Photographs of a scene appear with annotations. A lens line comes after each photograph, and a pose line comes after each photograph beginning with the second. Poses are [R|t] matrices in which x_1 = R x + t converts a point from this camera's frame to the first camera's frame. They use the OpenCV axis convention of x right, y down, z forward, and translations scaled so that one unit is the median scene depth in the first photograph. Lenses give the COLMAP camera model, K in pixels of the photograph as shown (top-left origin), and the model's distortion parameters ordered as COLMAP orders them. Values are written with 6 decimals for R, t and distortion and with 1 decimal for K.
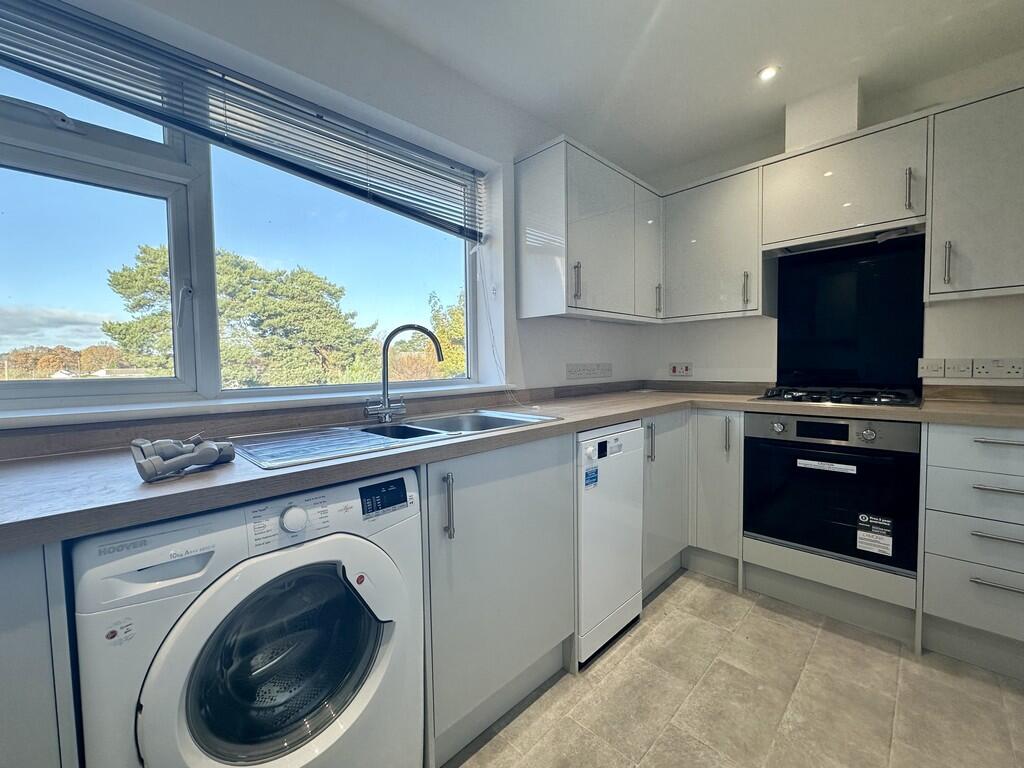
lens RADIAL K [[425.8, 0, 512.0], [0, 425.8, 384.0], [0, 0, 1]] dist [0.000797, -0.012360]
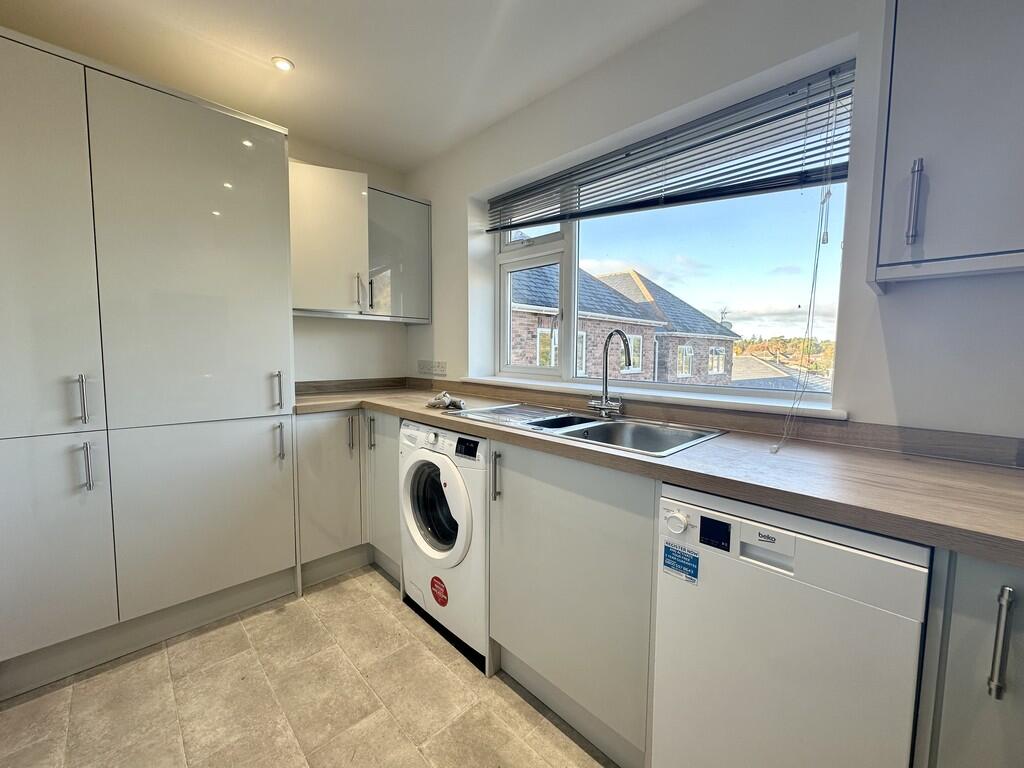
lens RADIAL K [[406.1, 0, 512.0], [0, 406.1, 384.0], [0, 0, 1]] dist [0.000321, 0.000264]
pose [[-0.019962, 0.095400, -0.995239, 1.093947], [-0.056319, 0.993749, 0.096387, -0.122675], [0.998213, 0.057975, -0.014464, 1.065678]]
